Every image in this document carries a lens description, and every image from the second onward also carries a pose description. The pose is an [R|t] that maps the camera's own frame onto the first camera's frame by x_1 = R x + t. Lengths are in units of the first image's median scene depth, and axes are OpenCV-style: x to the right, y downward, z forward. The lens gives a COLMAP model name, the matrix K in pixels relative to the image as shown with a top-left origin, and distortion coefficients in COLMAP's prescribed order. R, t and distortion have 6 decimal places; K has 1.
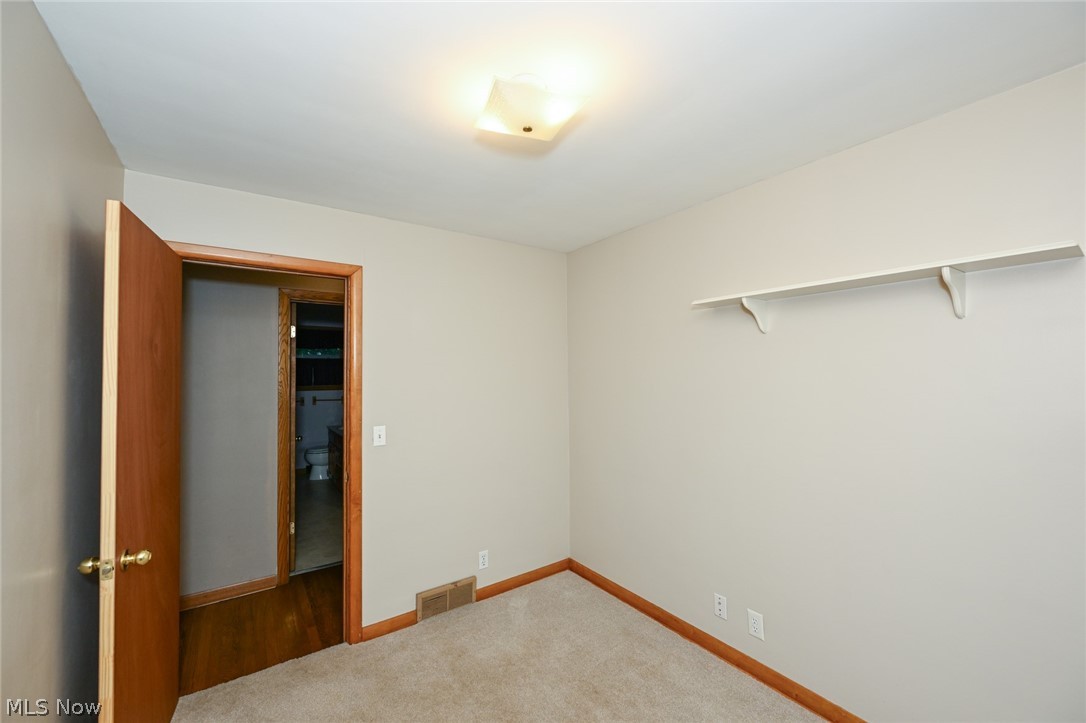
lens RADIAL K [[429.9, 0, 547.2], [0, 429.9, 361.9], [0, 0, 1]] dist [-0.006070, -0.000590]
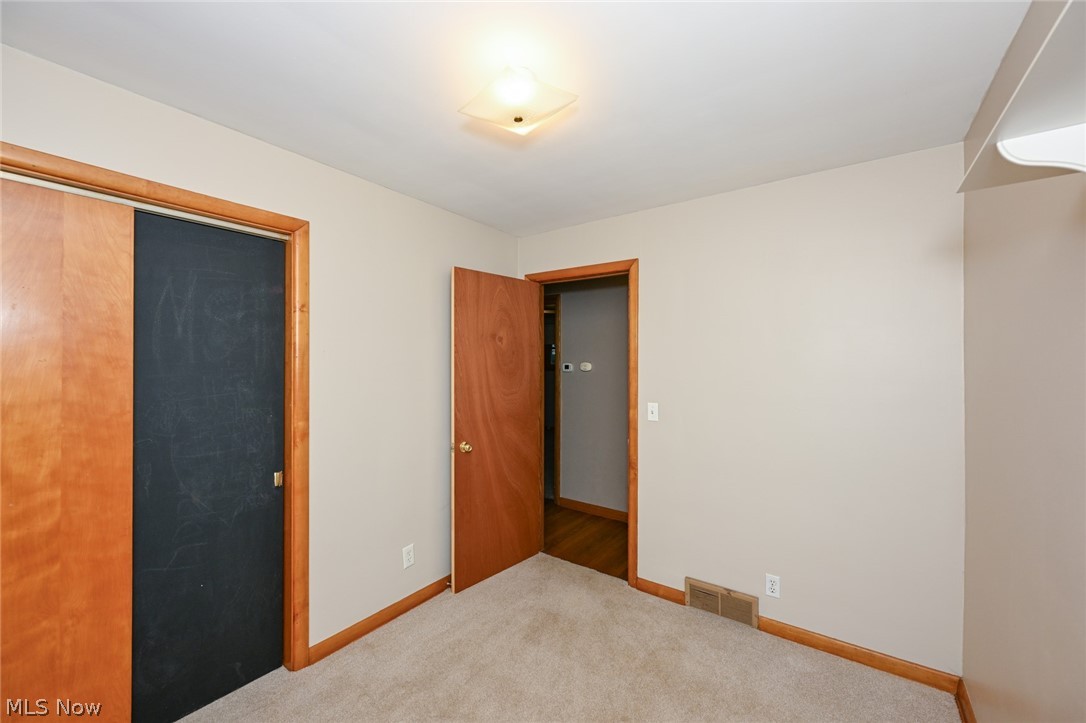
lens RADIAL K [[429.9, 0, 544.5], [0, 429.9, 364.5], [0, 0, 1]] dist [-0.006070, -0.000590]
pose [[0.305795, 0.010033, -0.952044, 0.537751], [0.013851, 0.999792, 0.014985, 0.031783], [0.951997, -0.017769, 0.305593, 0.397310]]
